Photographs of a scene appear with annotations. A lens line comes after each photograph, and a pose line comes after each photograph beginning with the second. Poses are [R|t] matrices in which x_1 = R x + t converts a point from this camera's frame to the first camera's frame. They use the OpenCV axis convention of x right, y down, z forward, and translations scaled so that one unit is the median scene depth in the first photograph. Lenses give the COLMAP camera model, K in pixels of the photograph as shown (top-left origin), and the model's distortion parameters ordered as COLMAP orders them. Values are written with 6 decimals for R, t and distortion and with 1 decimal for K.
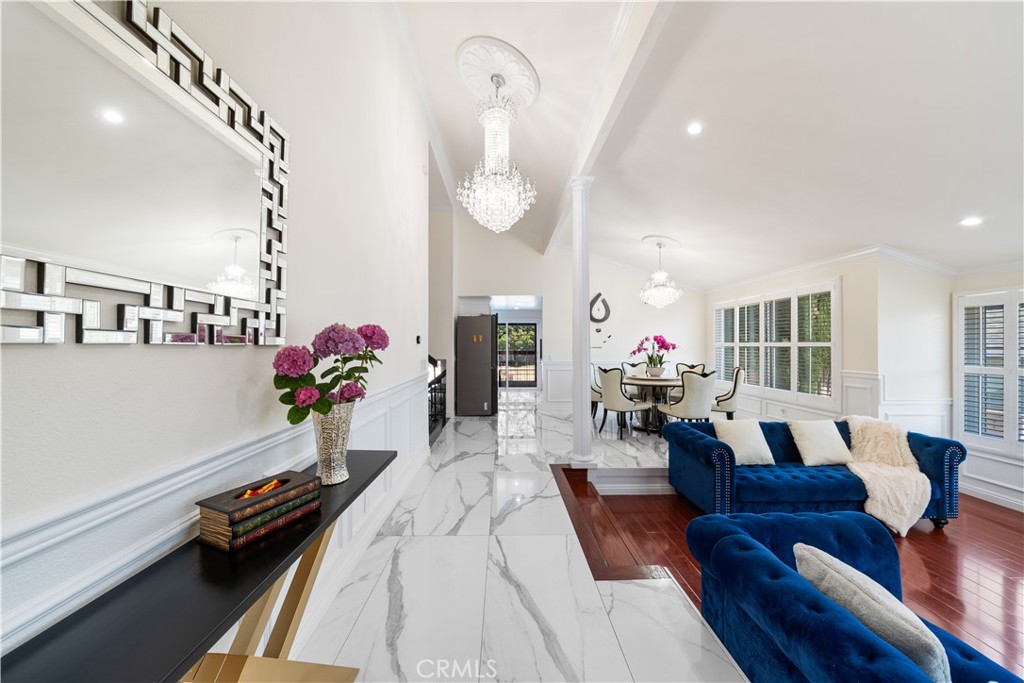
lens RADIAL K [[353.6, 0, 503.2], [0, 353.6, 344.3], [0, 0, 1]] dist [-0.003300, -0.001090]
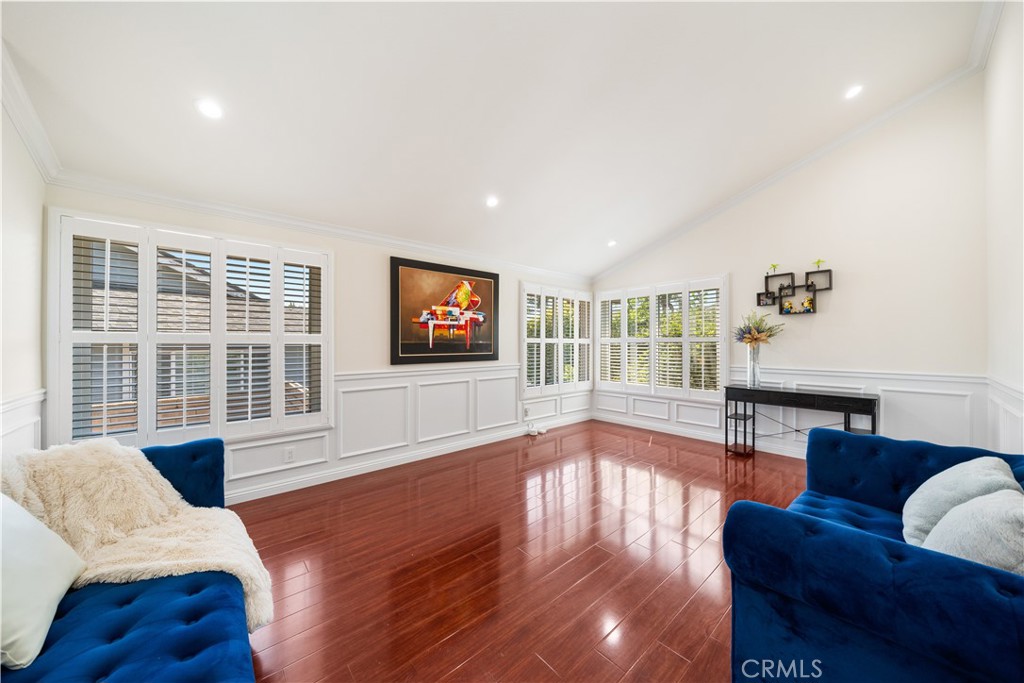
lens RADIAL K [[353.6, 0, 506.3], [0, 353.6, 341.0], [0, 0, 1]] dist [-0.003300, -0.001090]
pose [[-0.654271, 0.006232, 0.756234, 0.361565], [-0.000390, 0.999963, -0.008577, 0.081976], [-0.756260, -0.005907, -0.654245, 0.816947]]
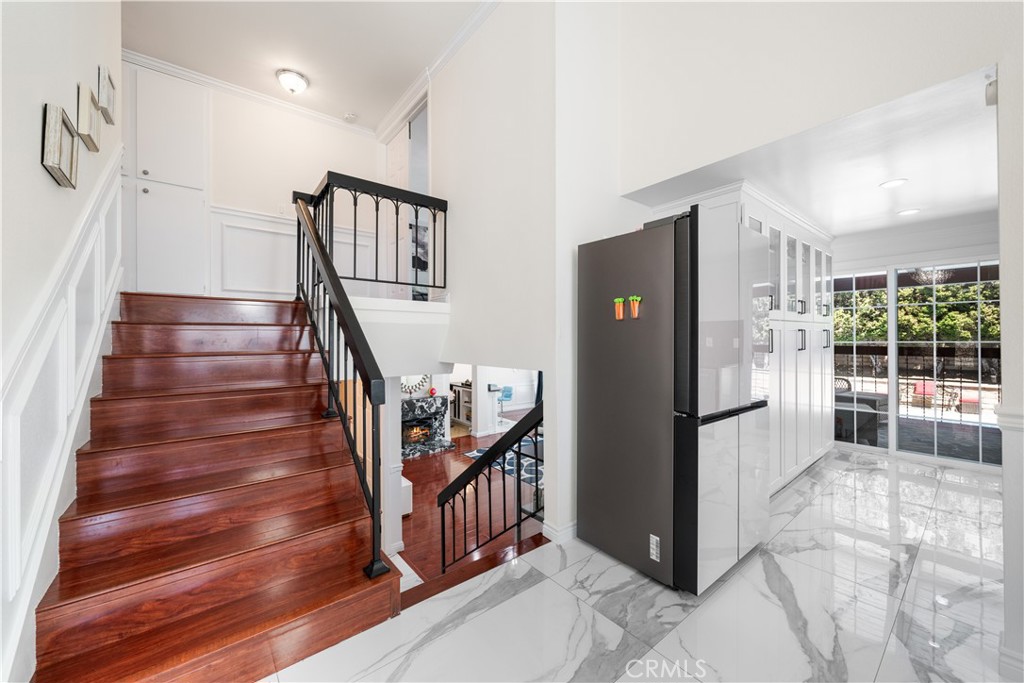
lens RADIAL K [[368.6, 0, 518.3], [0, 368.6, 339.0], [0, 0, 1]] dist [-0.004466, 0.000282]
pose [[0.619594, 0.006707, -0.784894, 0.194732], [0.006994, 0.999877, 0.014065, 0.008326], [0.784891, -0.014204, 0.619471, 1.282696]]
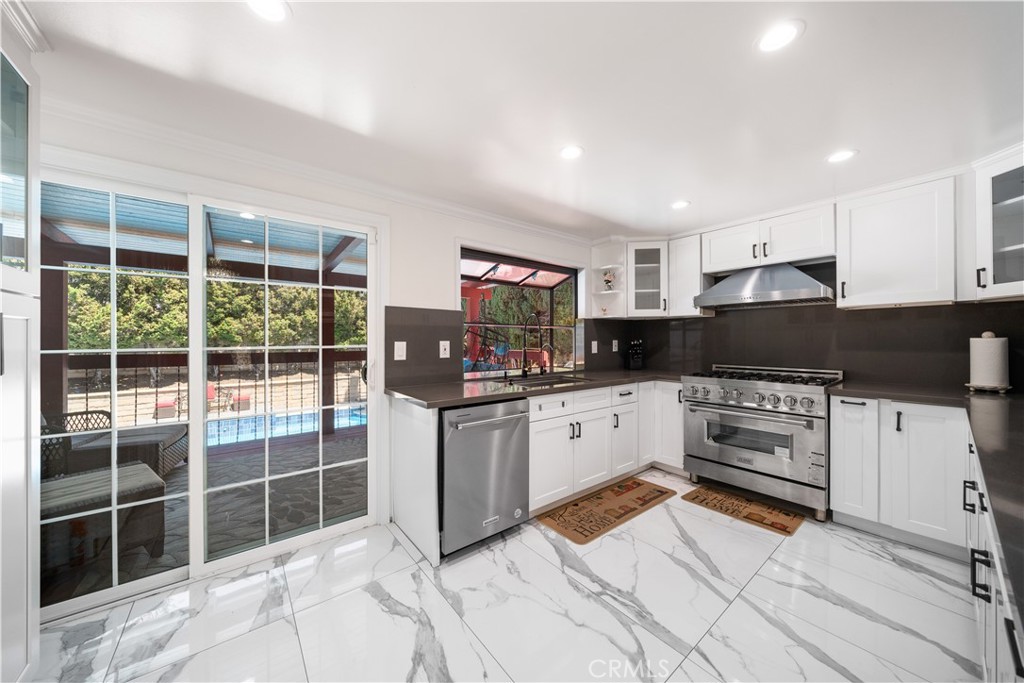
lens RADIAL K [[353.6, 0, 514.1], [0, 353.6, 340.5], [0, 0, 1]] dist [-0.003300, -0.001090]
pose [[0.785633, 0.007632, 0.618645, 0.091641], [-0.008183, 0.999965, -0.001945, 0.039630], [-0.618638, -0.003535, 0.785668, 2.019688]]
